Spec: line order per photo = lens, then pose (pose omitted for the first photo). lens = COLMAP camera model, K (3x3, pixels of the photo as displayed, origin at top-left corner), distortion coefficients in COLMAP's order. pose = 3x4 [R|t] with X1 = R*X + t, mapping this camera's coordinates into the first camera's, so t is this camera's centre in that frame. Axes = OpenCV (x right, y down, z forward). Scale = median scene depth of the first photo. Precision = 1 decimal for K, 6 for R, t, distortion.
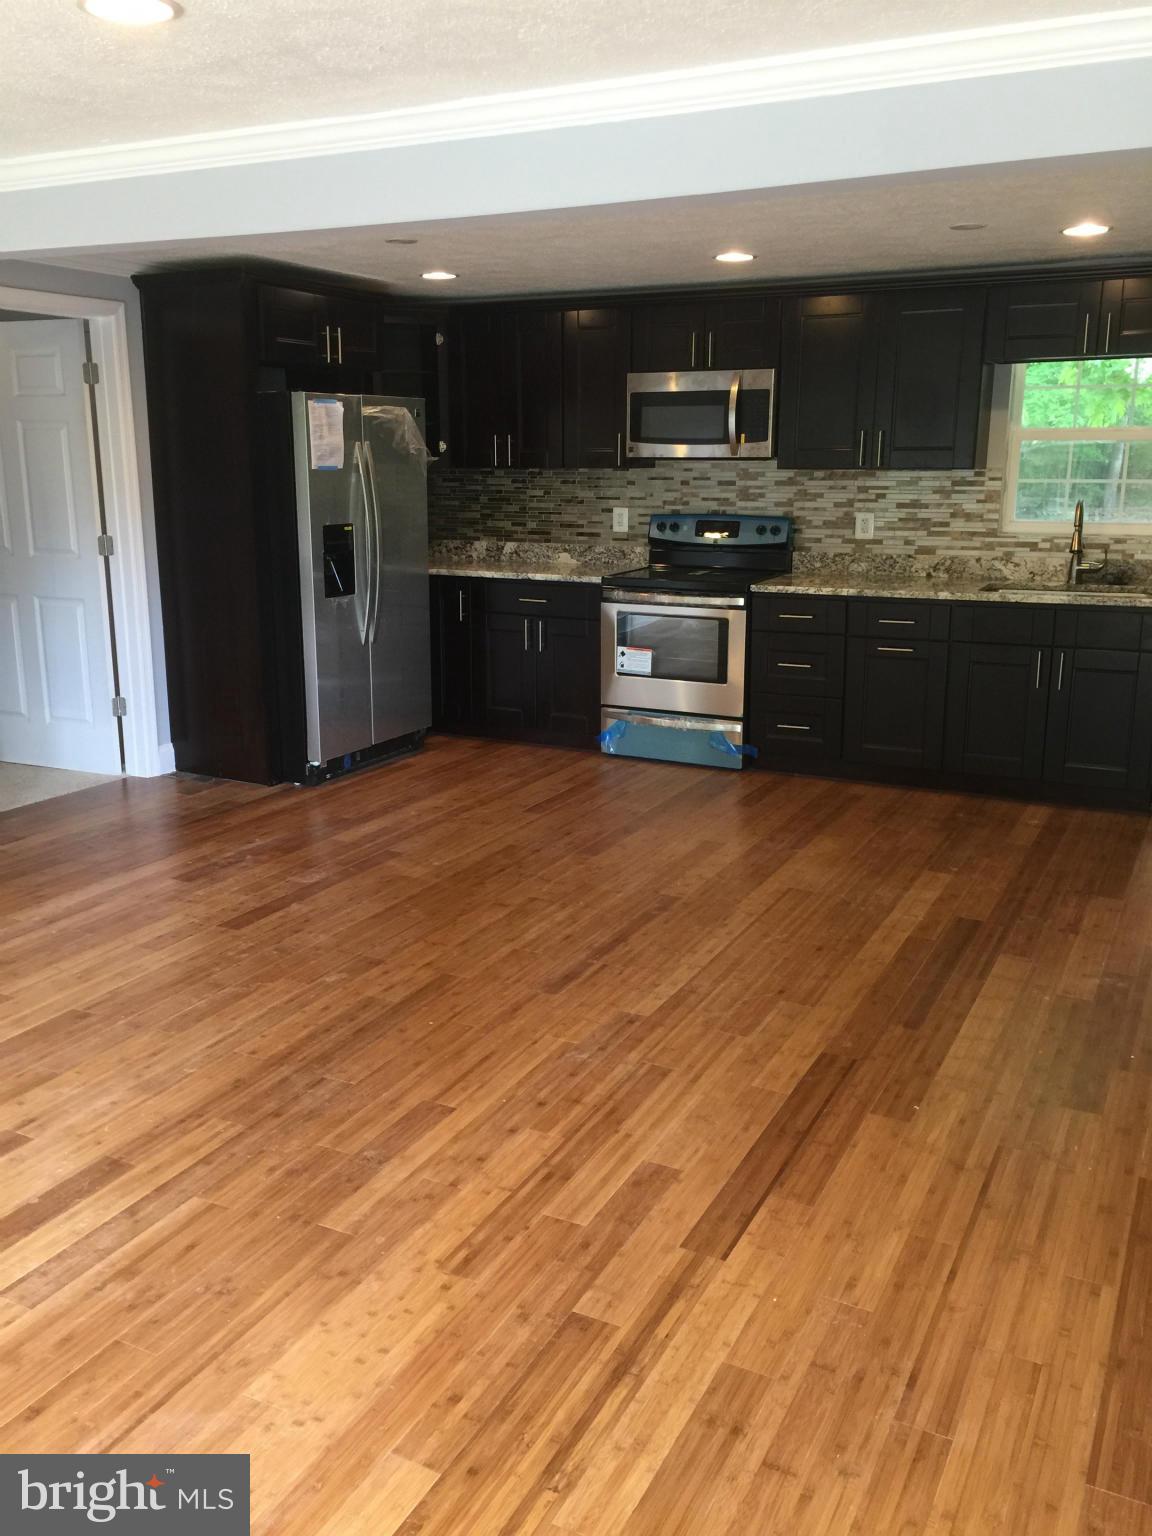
lens RADIAL K [[1306.2, 0, 578.5], [0, 1306.2, 764.0], [0, 0, 1]] dist [0.093340, -0.134242]
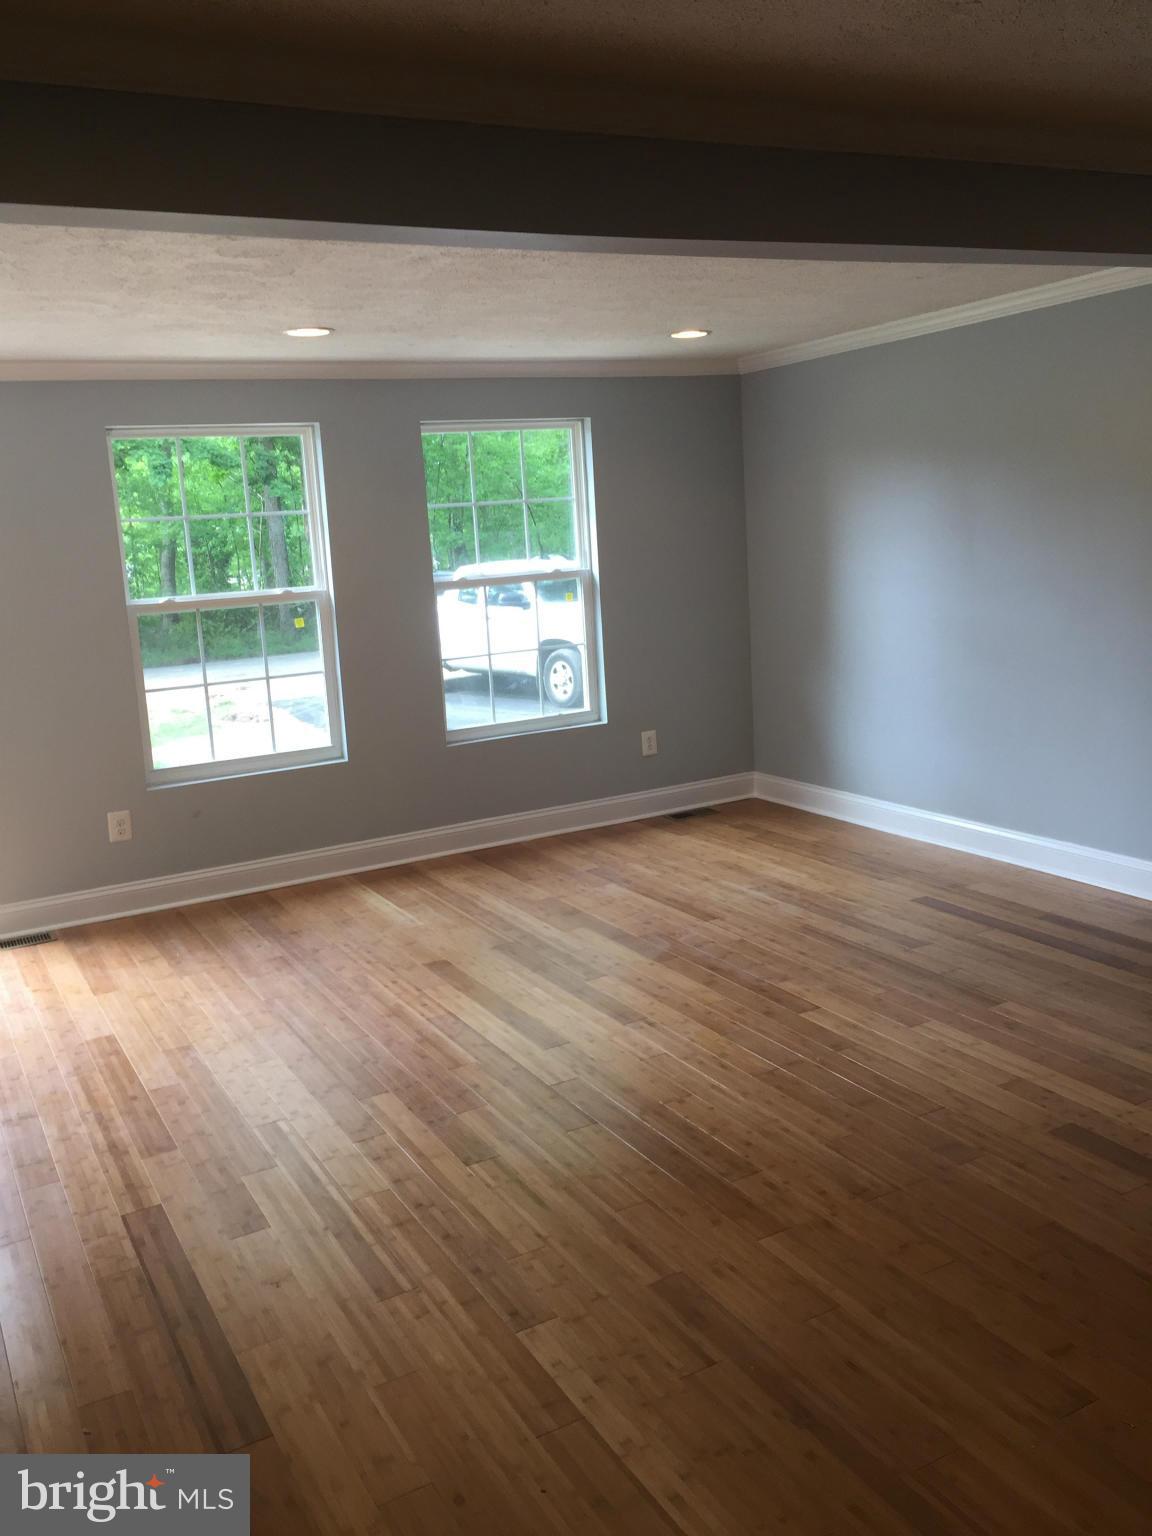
lens RADIAL K [[1306.2, 0, 578.5], [0, 1306.2, 764.0], [0, 0, 1]] dist [0.093340, -0.134242]
pose [[-0.566508, 0.184404, -0.803158, 0.641818], [-0.128791, 0.942851, 0.307320, -0.375260], [0.813929, 0.277539, -0.510383, 1.521219]]
